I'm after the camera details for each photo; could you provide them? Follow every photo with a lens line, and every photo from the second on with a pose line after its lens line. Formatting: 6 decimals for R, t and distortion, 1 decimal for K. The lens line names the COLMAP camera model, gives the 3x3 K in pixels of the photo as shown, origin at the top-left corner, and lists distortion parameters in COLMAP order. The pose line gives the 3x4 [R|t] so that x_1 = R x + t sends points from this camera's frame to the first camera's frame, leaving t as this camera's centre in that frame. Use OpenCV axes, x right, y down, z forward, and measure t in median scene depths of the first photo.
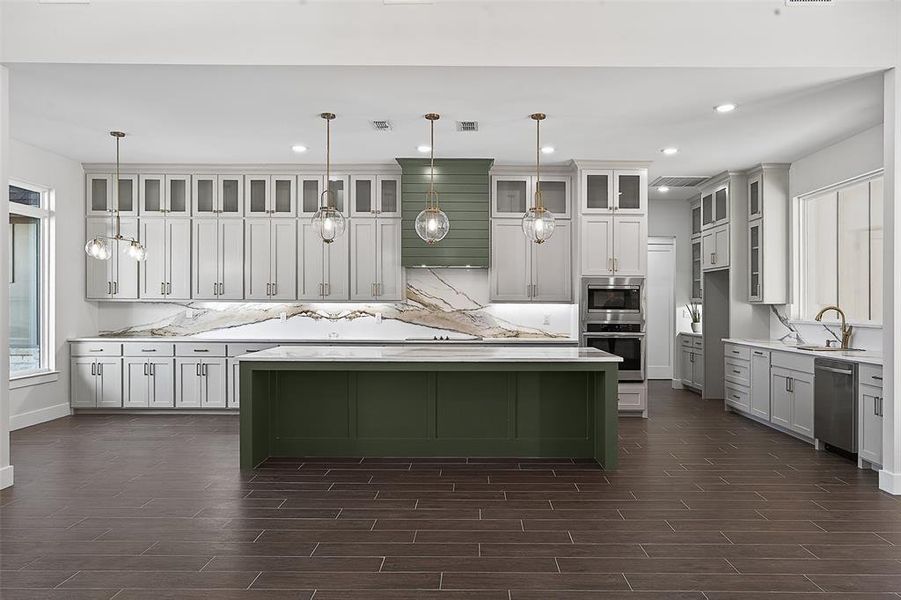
lens RADIAL K [[649.3, 0, 459.8], [0, 649.3, 303.4], [0, 0, 1]] dist [-0.017854, 0.014641]
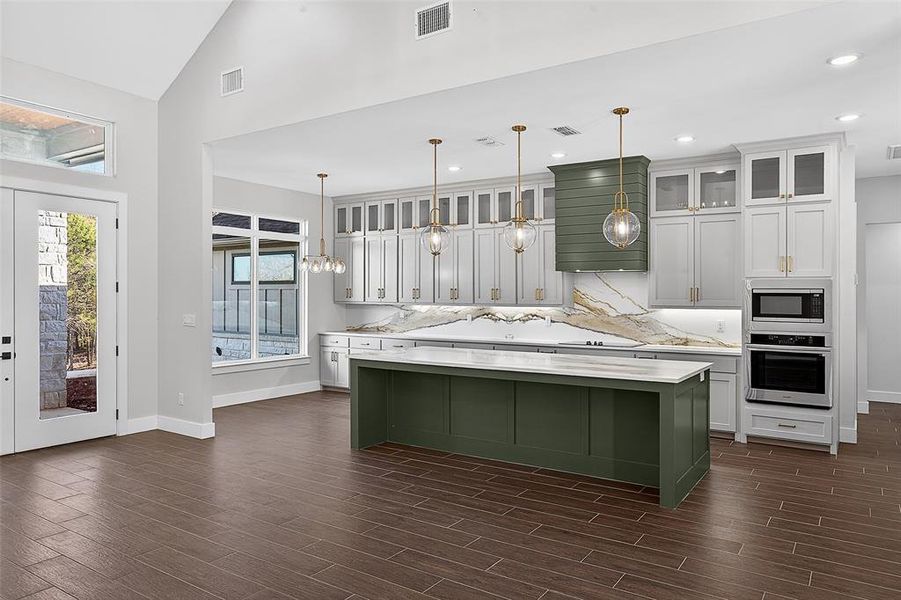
lens RADIAL K [[622.7, 0, 452.8], [0, 622.7, 300.4], [0, 0, 1]] dist [-0.026926, 0.044160]
pose [[0.829668, 0.003502, -0.558246, 0.319479], [0.001922, 0.999956, 0.009130, -0.021112], [0.558254, -0.008648, 0.829625, 0.099874]]
